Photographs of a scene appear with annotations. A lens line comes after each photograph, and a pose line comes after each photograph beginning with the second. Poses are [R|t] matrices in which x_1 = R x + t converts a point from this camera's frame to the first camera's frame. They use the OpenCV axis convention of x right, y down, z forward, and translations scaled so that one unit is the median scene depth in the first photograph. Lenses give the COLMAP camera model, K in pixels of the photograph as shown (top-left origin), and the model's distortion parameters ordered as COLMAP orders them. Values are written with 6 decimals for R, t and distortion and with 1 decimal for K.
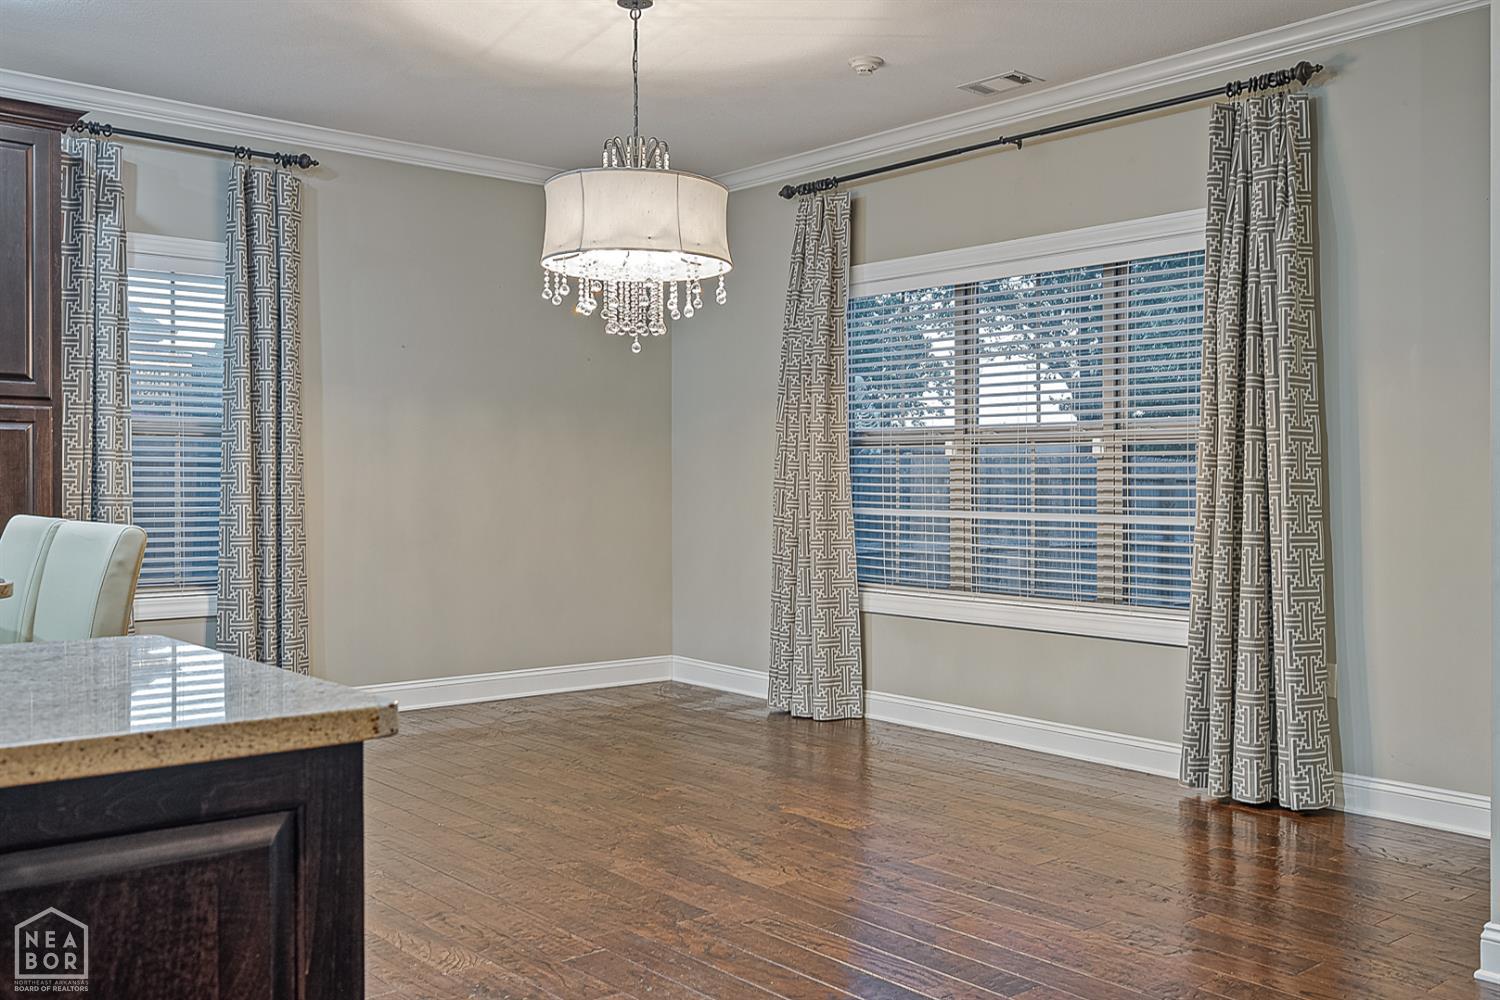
lens RADIAL K [[1353.5, 0, 733.6], [0, 1353.5, 464.8], [0, 0, 1]] dist [-0.001806, 0.003619]
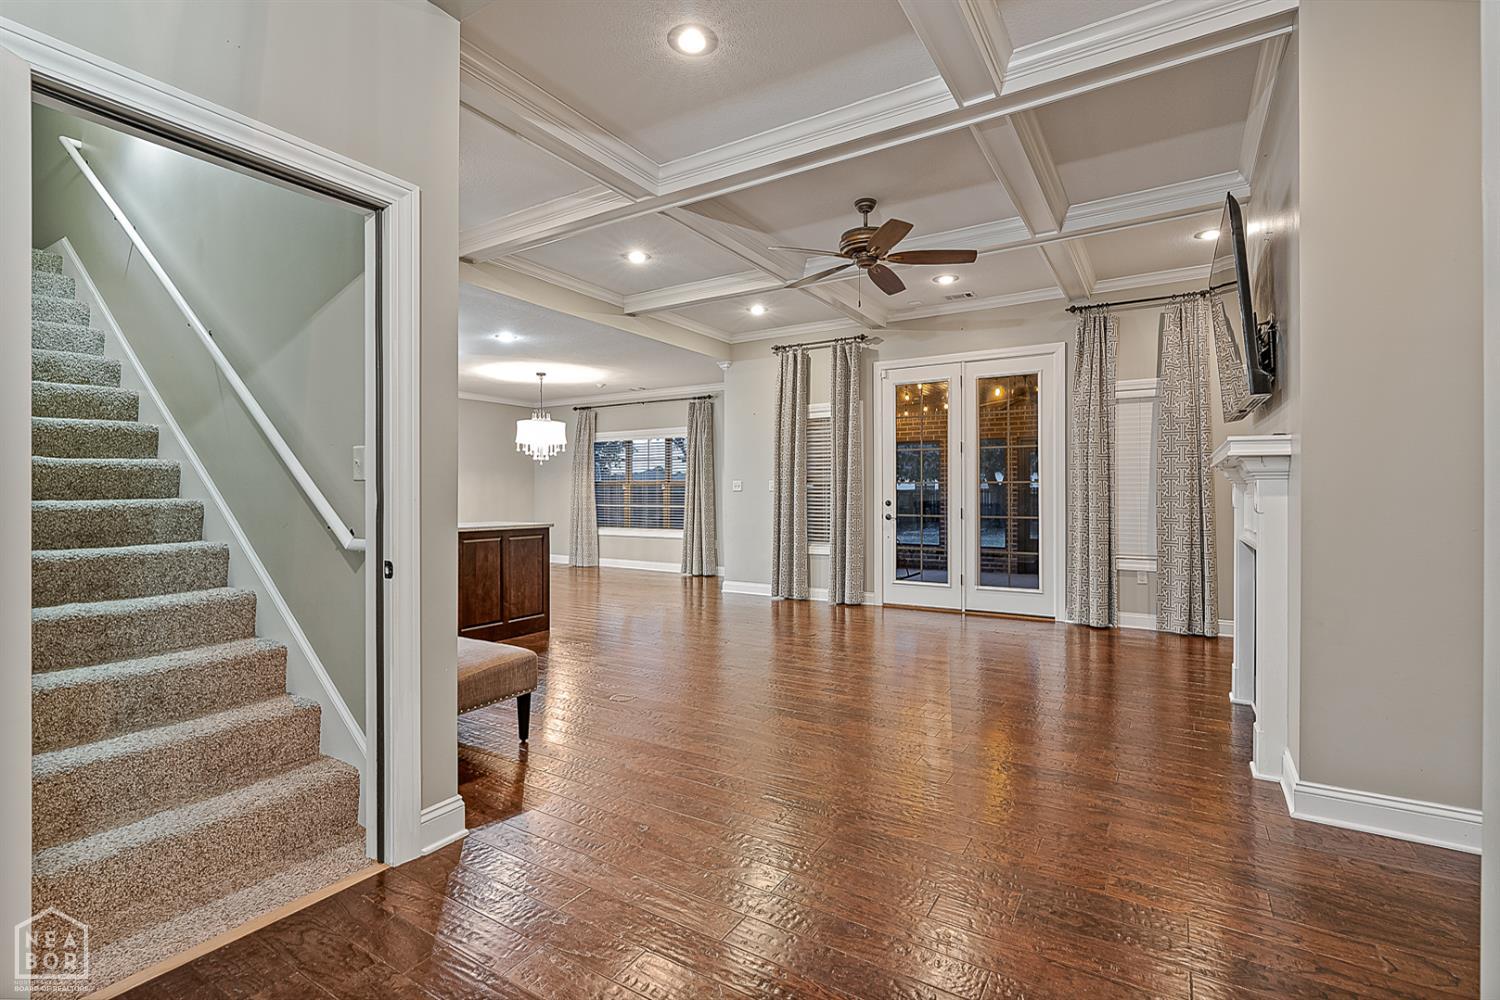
lens RADIAL K [[699.5, 0, 739.5], [0, 699.5, 479.4], [0, 0, 1]] dist [-0.008039, 0.003985]
pose [[0.952676, 0.001572, 0.303984, -0.133620], [-0.000014, 0.999987, -0.005128, -0.028343], [-0.303988, 0.004881, 0.952663, -1.031042]]
